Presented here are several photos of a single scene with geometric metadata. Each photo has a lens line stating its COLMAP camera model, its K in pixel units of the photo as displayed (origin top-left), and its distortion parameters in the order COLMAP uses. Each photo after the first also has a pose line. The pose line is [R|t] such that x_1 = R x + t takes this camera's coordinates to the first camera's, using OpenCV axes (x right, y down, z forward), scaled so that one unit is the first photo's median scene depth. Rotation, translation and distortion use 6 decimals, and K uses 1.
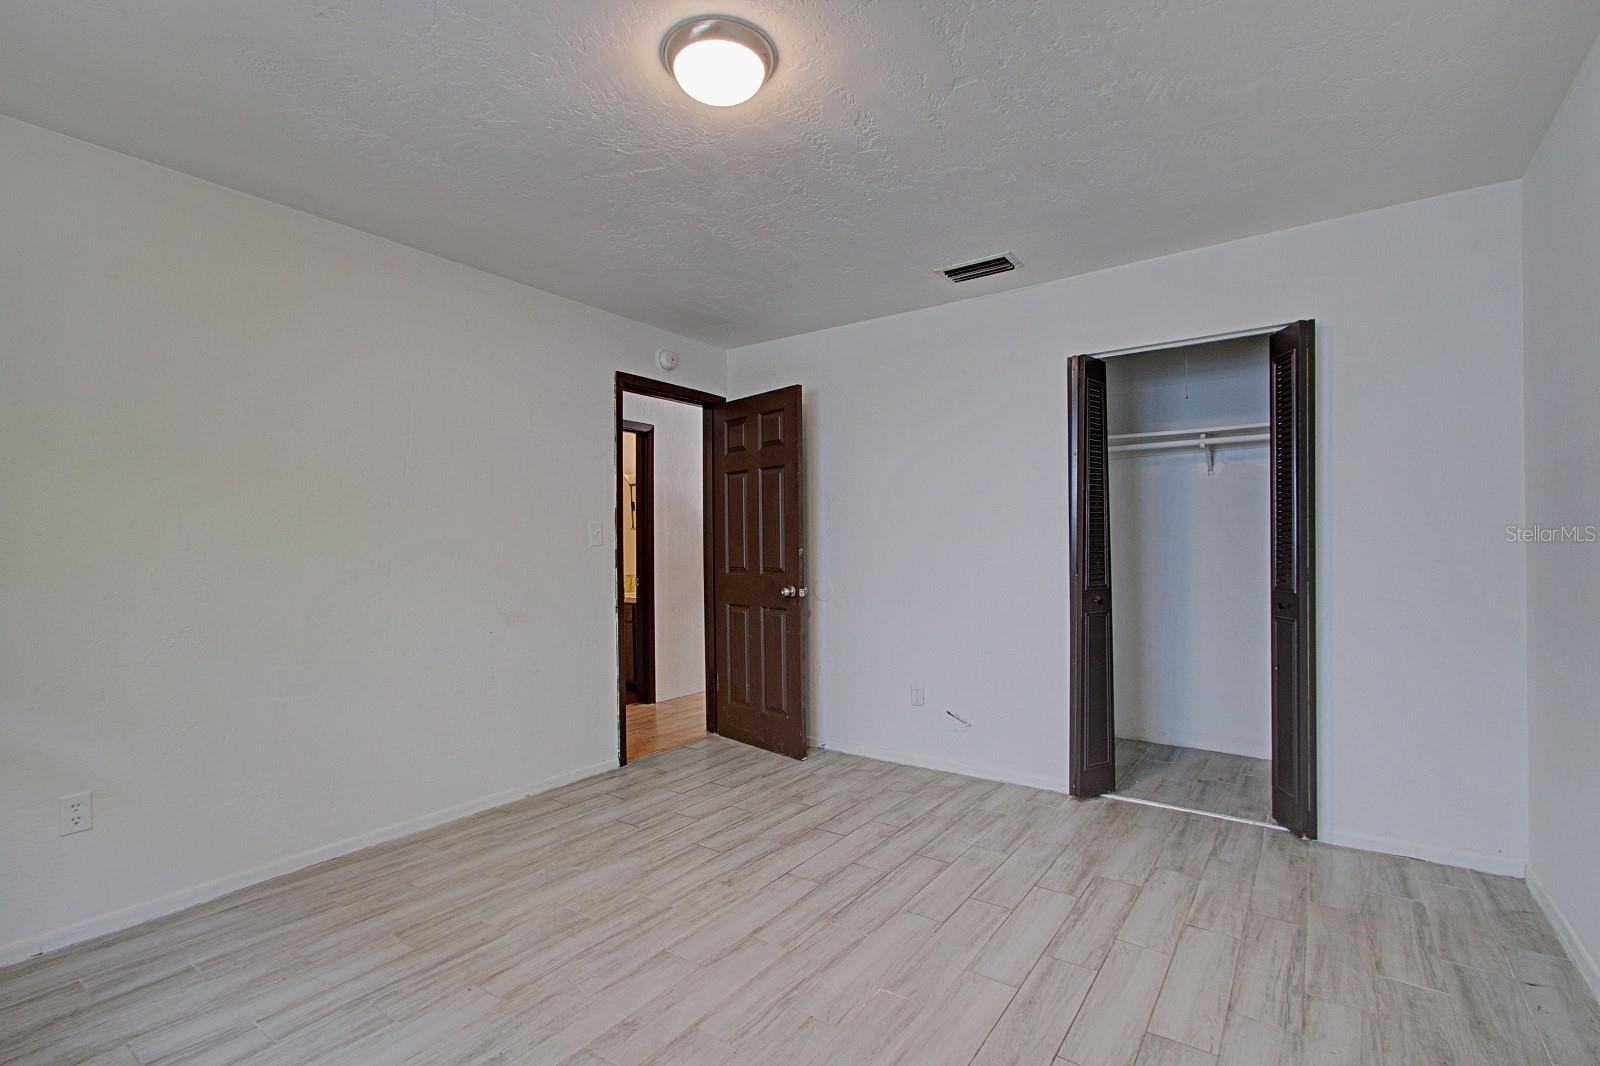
lens RADIAL K [[730.2, 0, 793.9], [0, 730.2, 544.4], [0, 0, 1]] dist [0.001474, 0.000586]
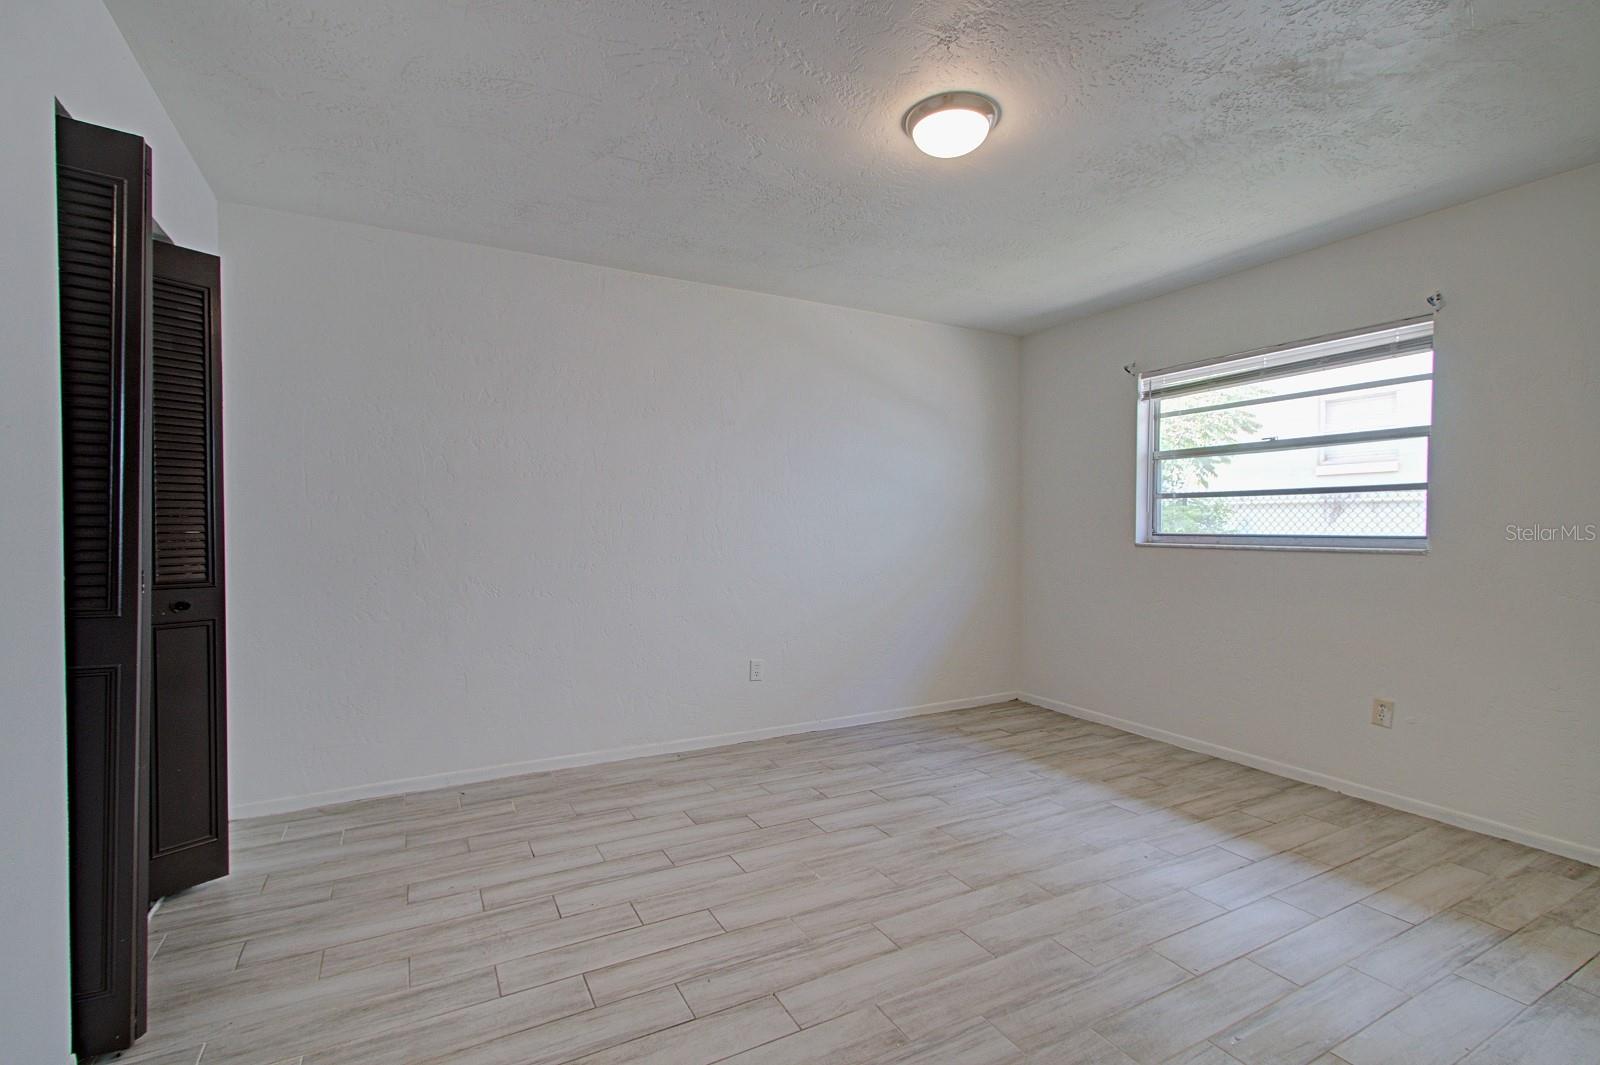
lens RADIAL K [[730.2, 0, 793.9], [0, 730.2, 543.9], [0, 0, 1]] dist [0.001474, 0.000586]
pose [[-0.898951, -0.004495, 0.438025, -0.334045], [0.003312, 0.999849, 0.017057, 0.008061], [-0.438036, 0.016784, -0.898801, 1.844464]]
